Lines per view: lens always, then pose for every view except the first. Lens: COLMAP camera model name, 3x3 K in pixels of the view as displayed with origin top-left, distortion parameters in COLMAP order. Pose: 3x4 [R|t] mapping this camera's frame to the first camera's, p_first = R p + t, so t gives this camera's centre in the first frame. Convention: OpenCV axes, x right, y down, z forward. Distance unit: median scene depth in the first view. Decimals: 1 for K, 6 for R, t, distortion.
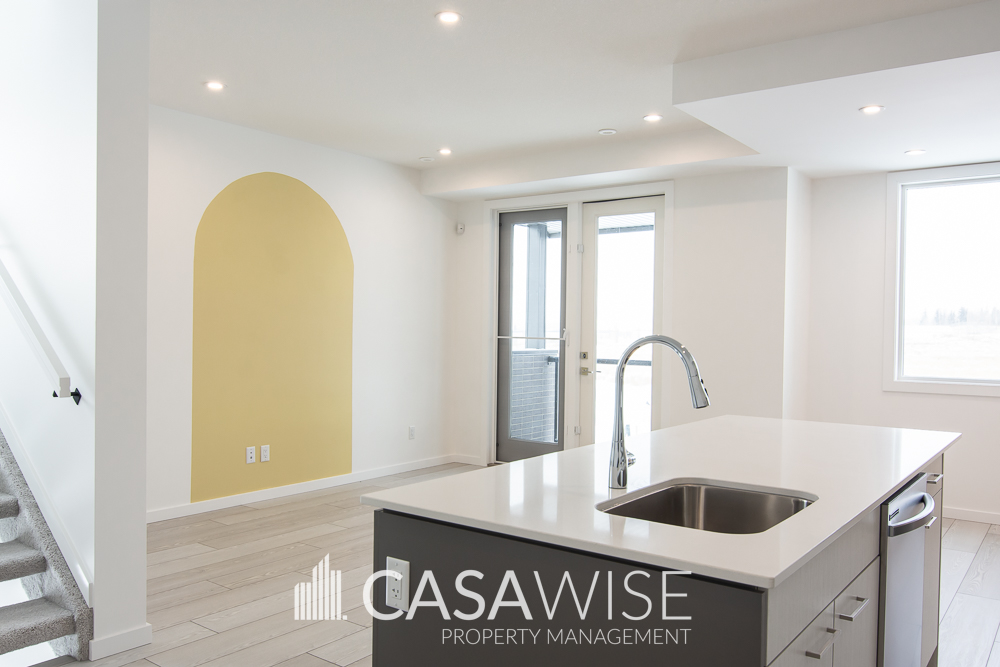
lens RADIAL K [[798.9, 0, 491.2], [0, 798.9, 344.8], [0, 0, 1]] dist [0.026930, 0.004451]
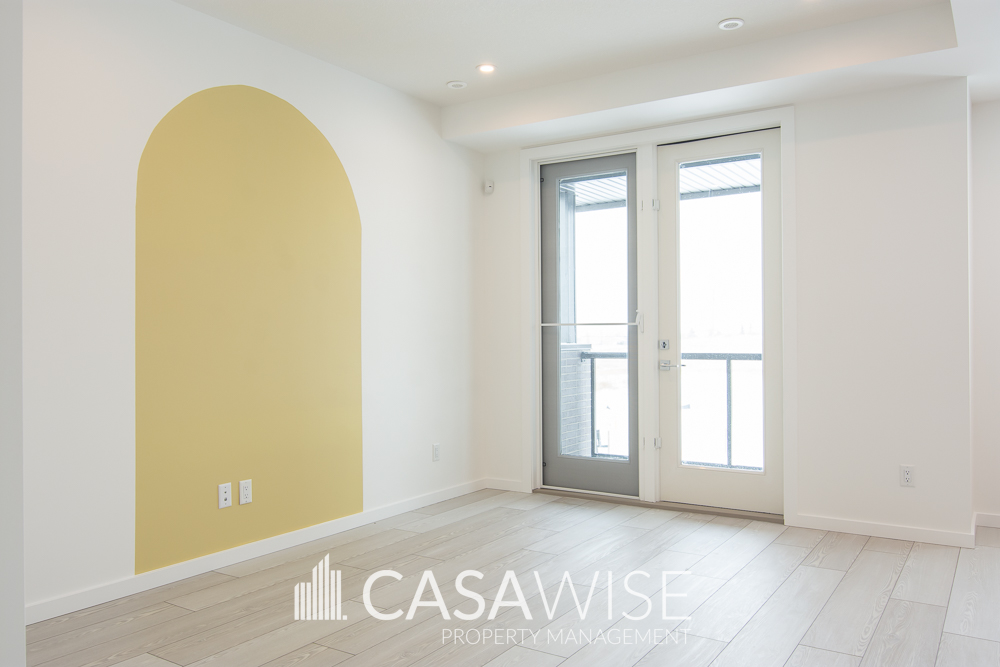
lens RADIAL K [[791.1, 0, 500.0], [0, 791.1, 333.5], [0, 0, 1]] dist [0.008167, 0.000889]
pose [[0.997099, -0.019631, 0.073541, -0.095097], [0.021458, 0.999478, -0.024137, 0.017740], [-0.073029, 0.025645, 0.997000, 0.257795]]
